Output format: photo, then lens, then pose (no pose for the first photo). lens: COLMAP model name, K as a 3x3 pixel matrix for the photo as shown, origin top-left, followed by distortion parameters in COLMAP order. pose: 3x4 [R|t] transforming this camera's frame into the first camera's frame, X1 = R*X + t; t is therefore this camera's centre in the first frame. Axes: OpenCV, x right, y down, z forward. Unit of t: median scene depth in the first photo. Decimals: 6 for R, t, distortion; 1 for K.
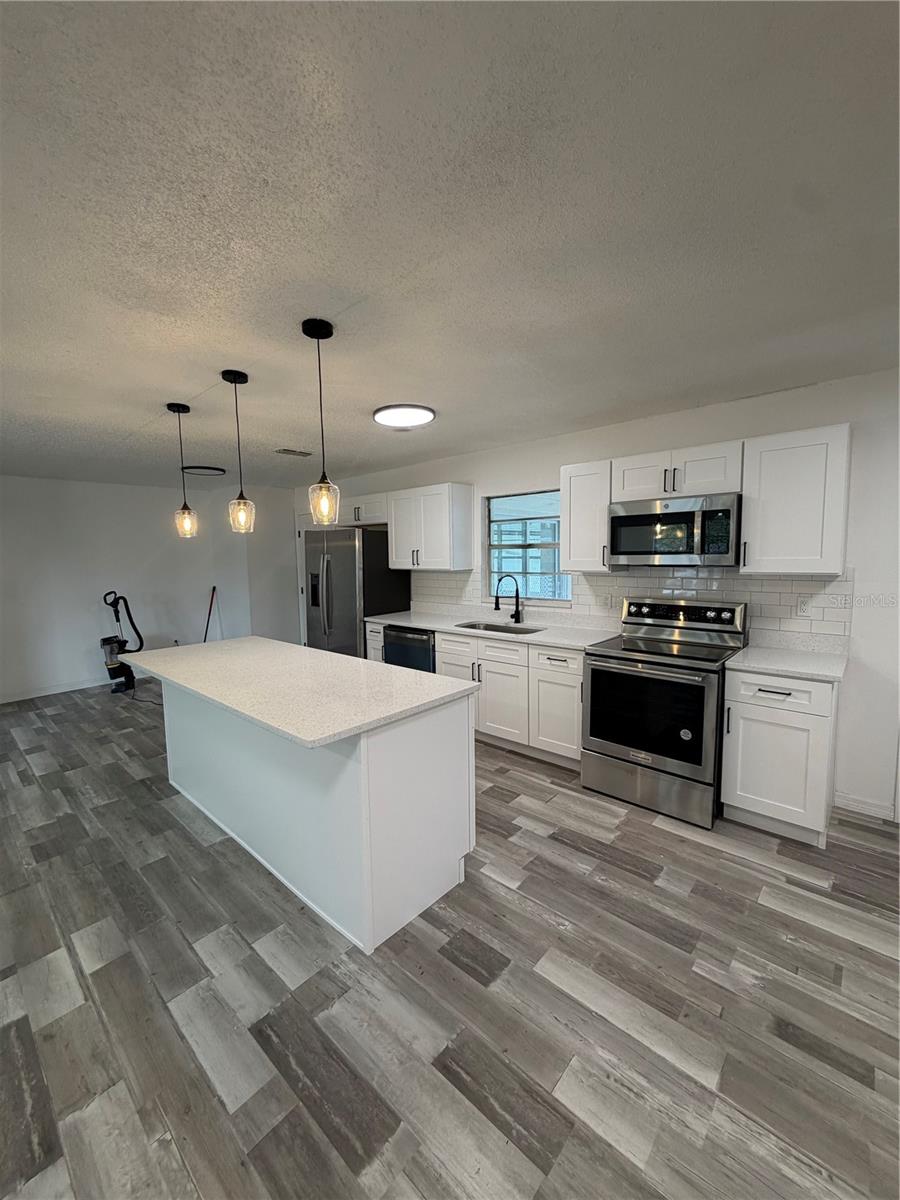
lens RADIAL K [[478.5, 0, 450.0], [0, 478.5, 600.0], [0, 0, 1]] dist [0.000240, 0.000410]
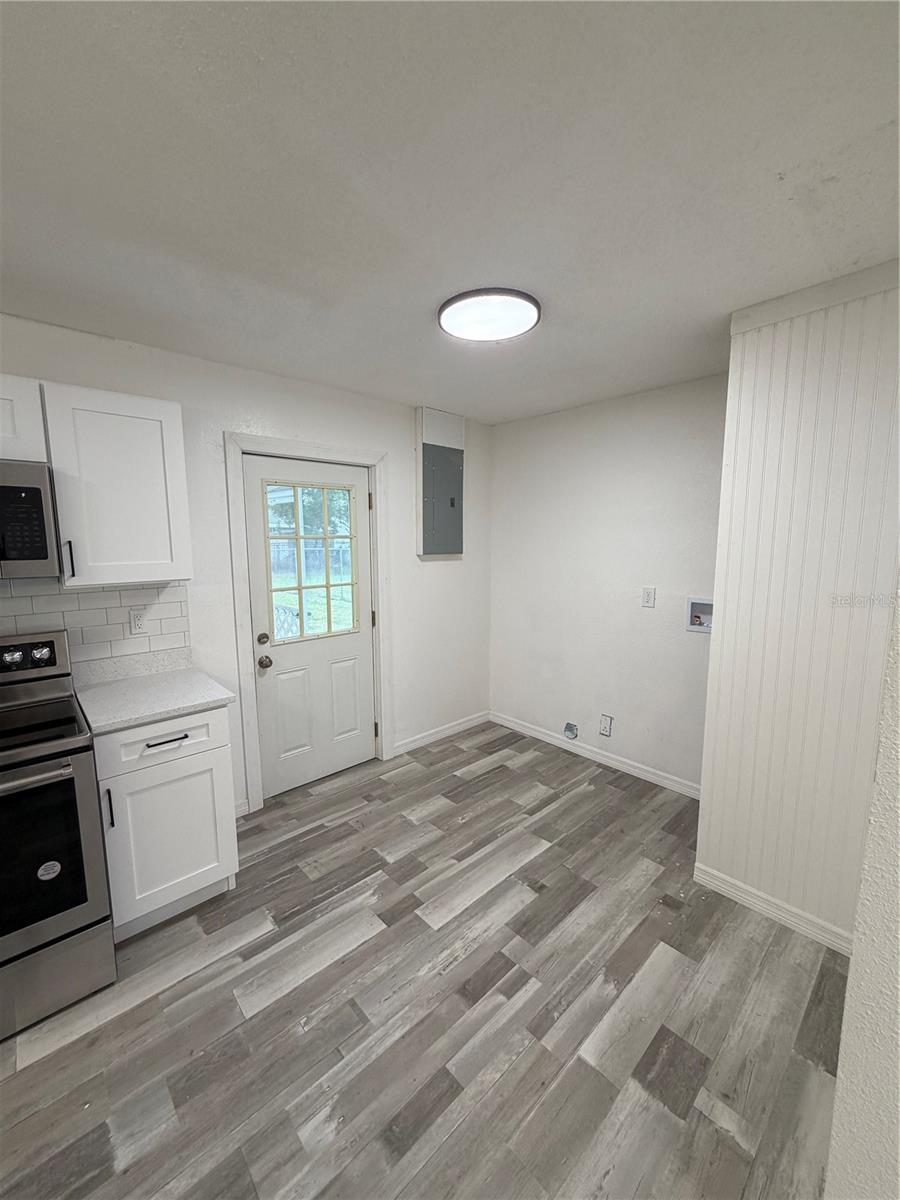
lens RADIAL K [[478.5, 0, 450.0], [0, 478.5, 600.0], [0, 0, 1]] dist [0.000240, 0.000410]
pose [[0.092088, -0.112463, 0.989380, -0.003721], [0.099653, 0.989654, 0.103219, -0.063498], [-0.990752, 0.089089, 0.102343, 0.474762]]
